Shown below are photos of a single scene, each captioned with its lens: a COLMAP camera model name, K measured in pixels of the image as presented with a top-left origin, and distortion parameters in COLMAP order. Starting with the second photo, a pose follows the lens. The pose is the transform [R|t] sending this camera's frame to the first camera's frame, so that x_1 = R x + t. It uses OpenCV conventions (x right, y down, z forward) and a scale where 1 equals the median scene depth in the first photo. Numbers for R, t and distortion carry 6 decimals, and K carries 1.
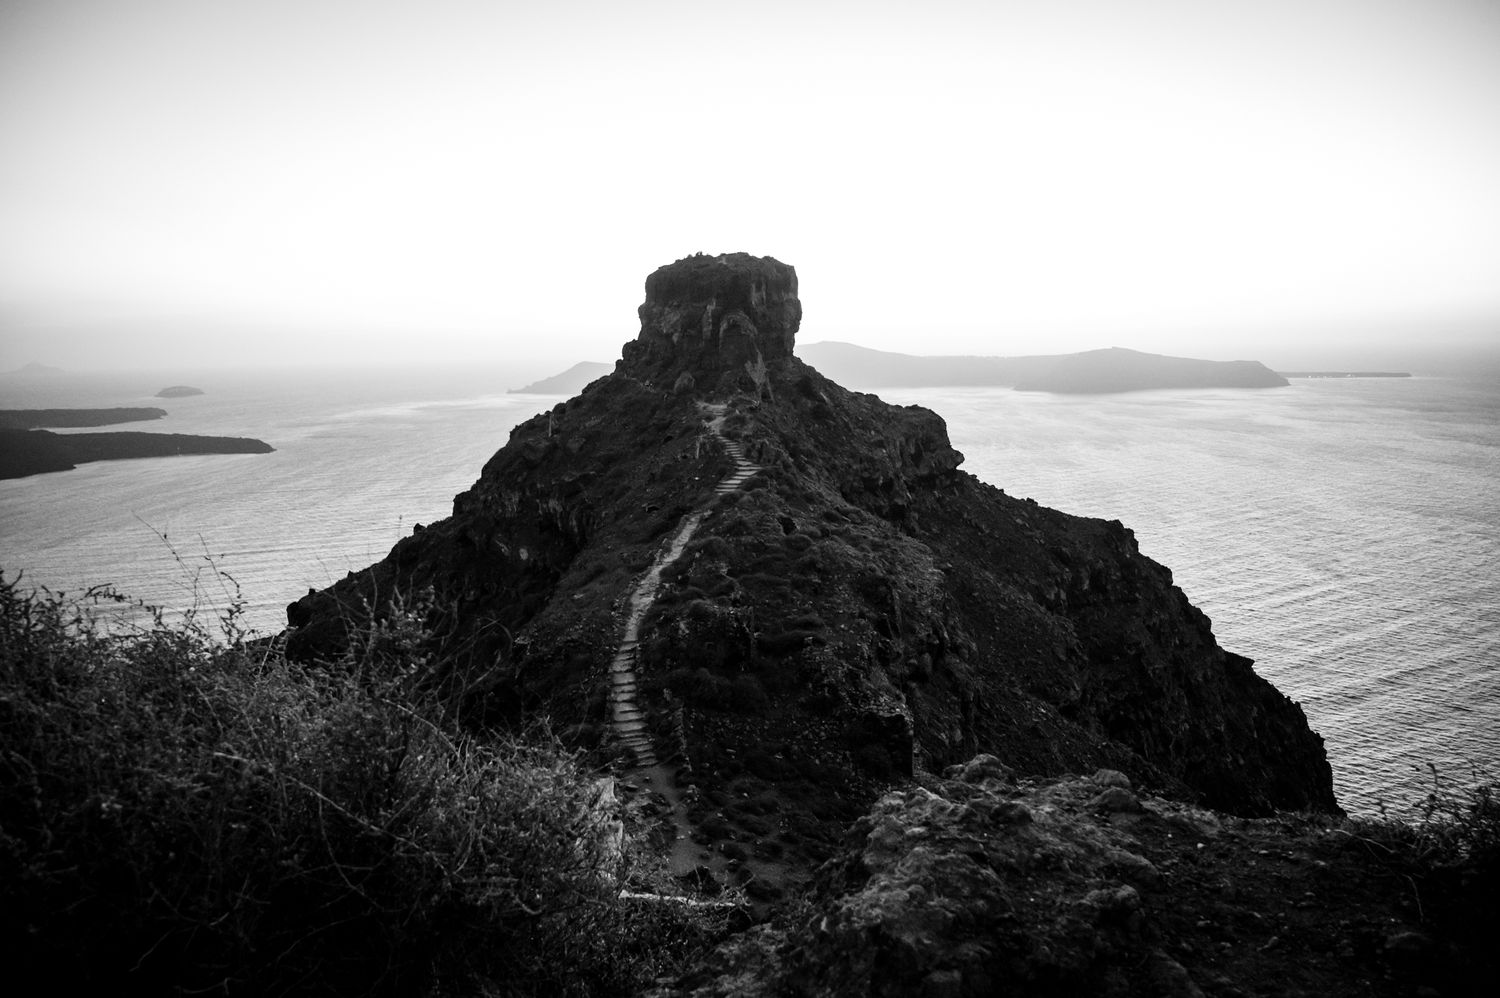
lens RADIAL K [[1031.0, 0, 743.5], [0, 1031.0, 490.3], [0, 0, 1]] dist [-0.004784, 0.001820]
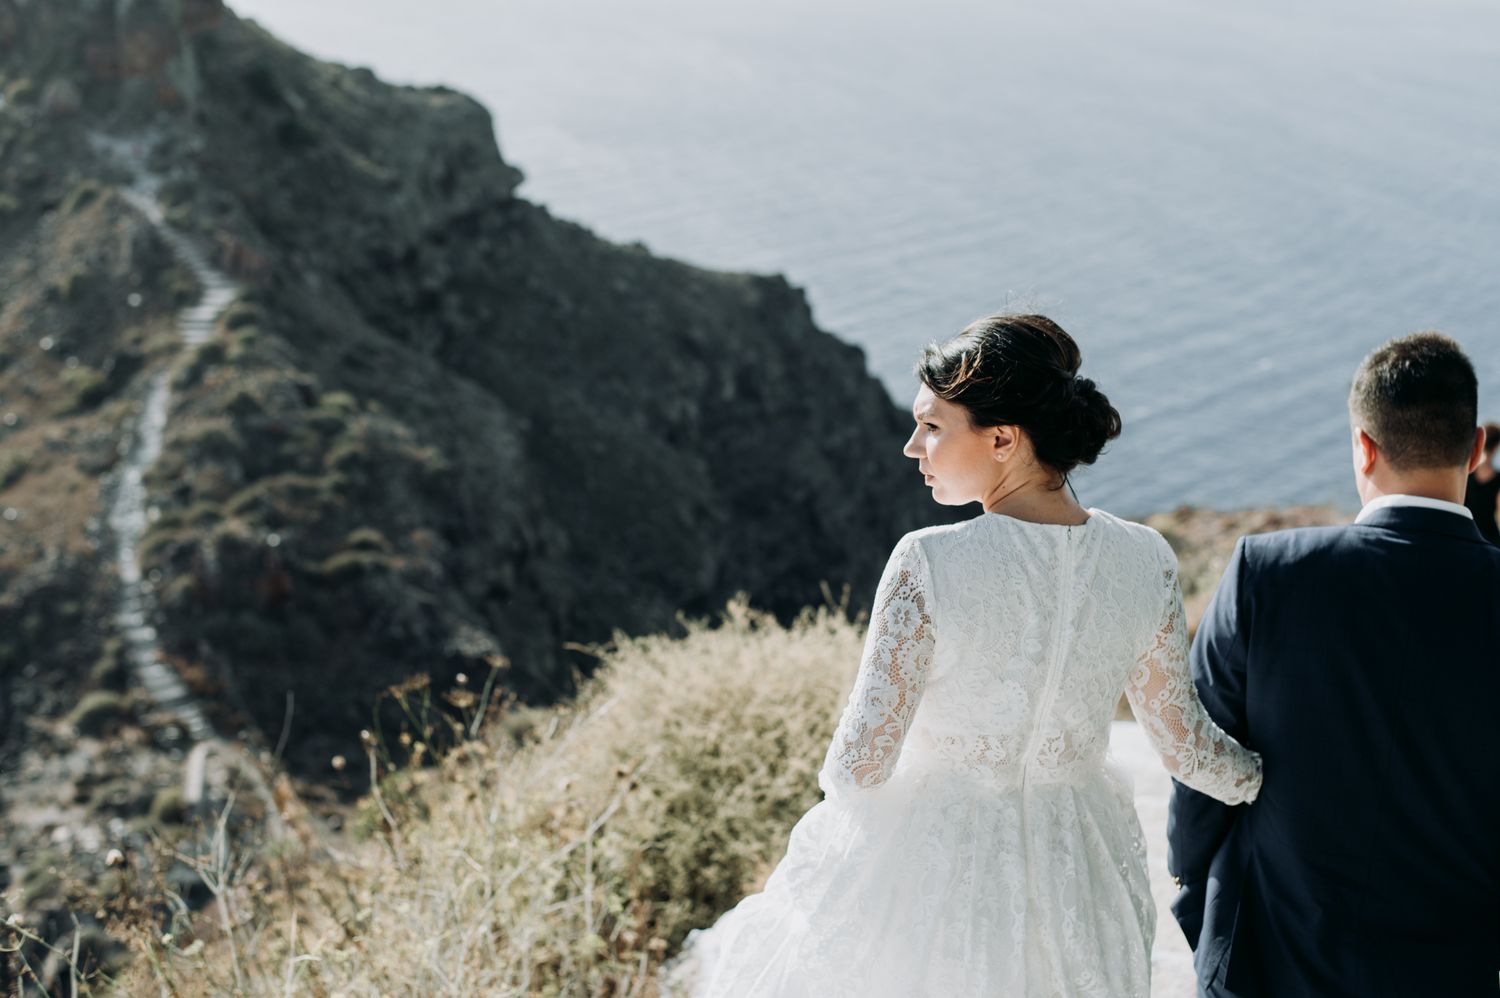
lens RADIAL K [[2296.9, 0, 749.2], [0, 2296.9, 496.8], [0, 0, 1]] dist [0.016852, 0.000000]
pose [[0.950174, -0.058500, 0.306181, -0.076291], [0.004546, 0.984728, 0.174038, -0.083078], [-0.311687, -0.163975, 0.935929, -0.288008]]
